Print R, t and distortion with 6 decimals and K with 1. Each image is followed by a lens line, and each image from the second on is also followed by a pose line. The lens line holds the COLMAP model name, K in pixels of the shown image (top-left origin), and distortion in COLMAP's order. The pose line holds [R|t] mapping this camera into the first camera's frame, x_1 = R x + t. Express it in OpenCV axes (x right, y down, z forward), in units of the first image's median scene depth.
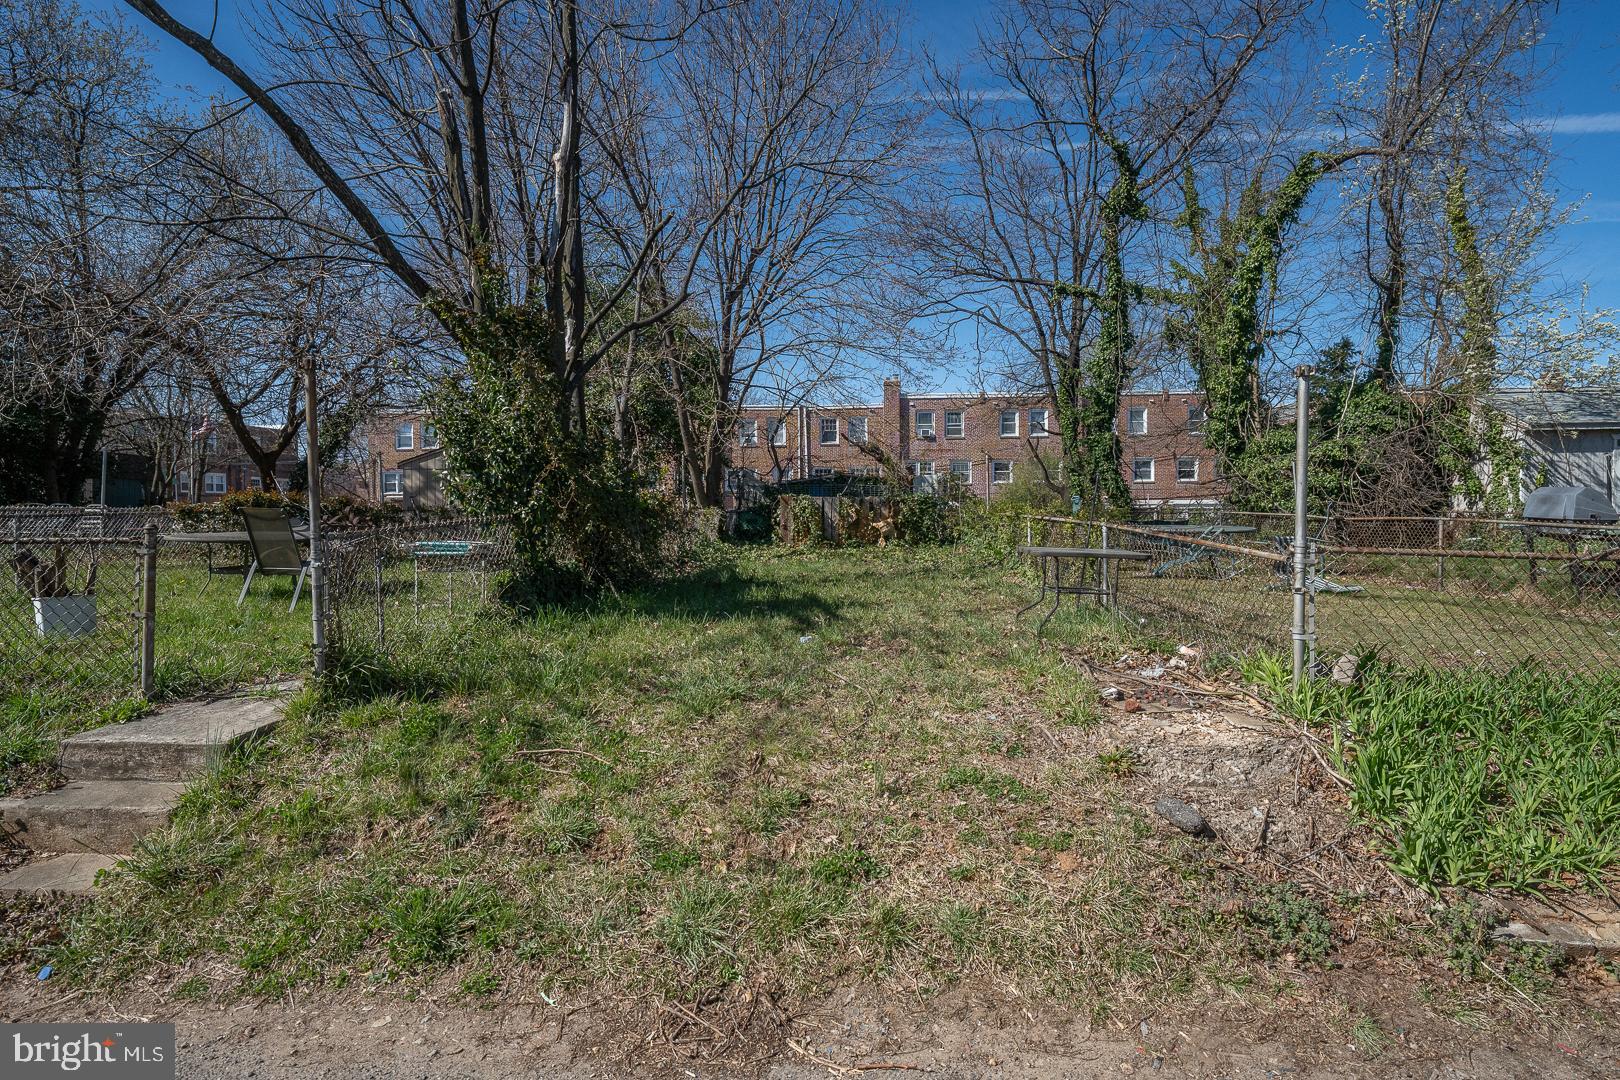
lens RADIAL K [[889.4, 0, 817.6], [0, 889.4, 545.7], [0, 0, 1]] dist [0.005555, 0.000292]
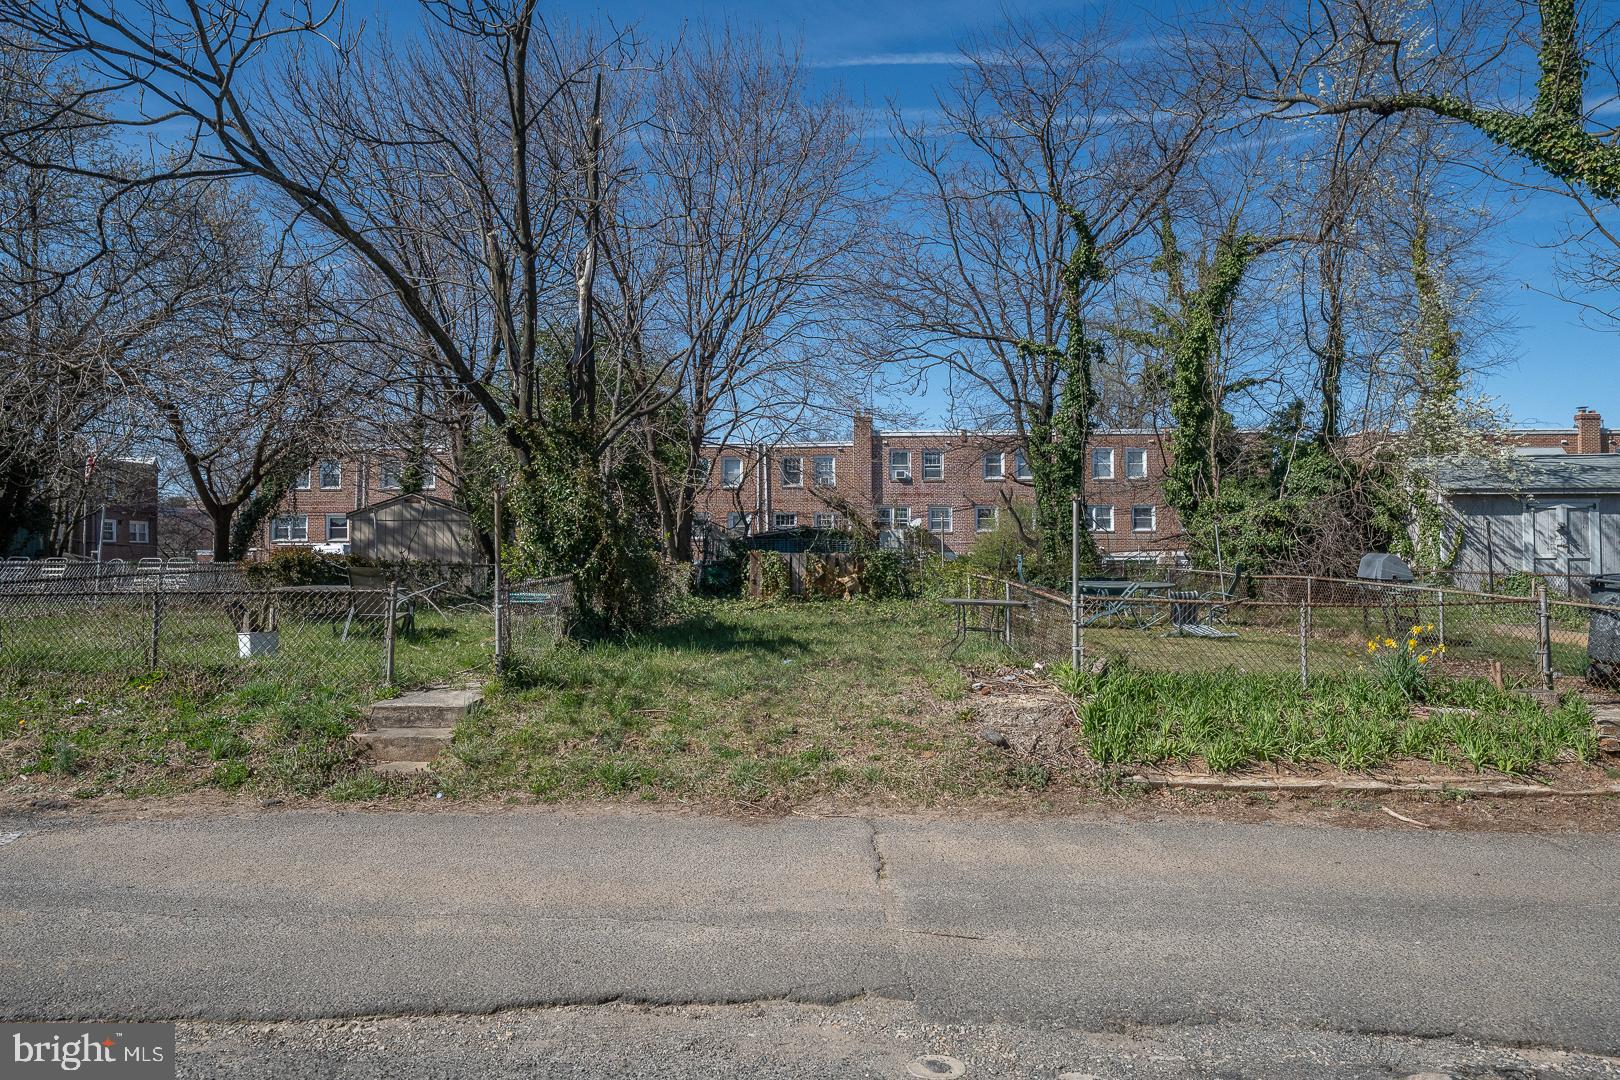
lens RADIAL K [[1121.0, 0, 805.4], [0, 1121.0, 540.1], [0, 0, 1]] dist [0.037310, -0.000313]
pose [[0.999601, 0.003952, 0.027969, -0.013709], [-0.002380, 0.998427, -0.056023, 0.003888], [-0.028147, 0.055934, 0.998038, -0.314769]]
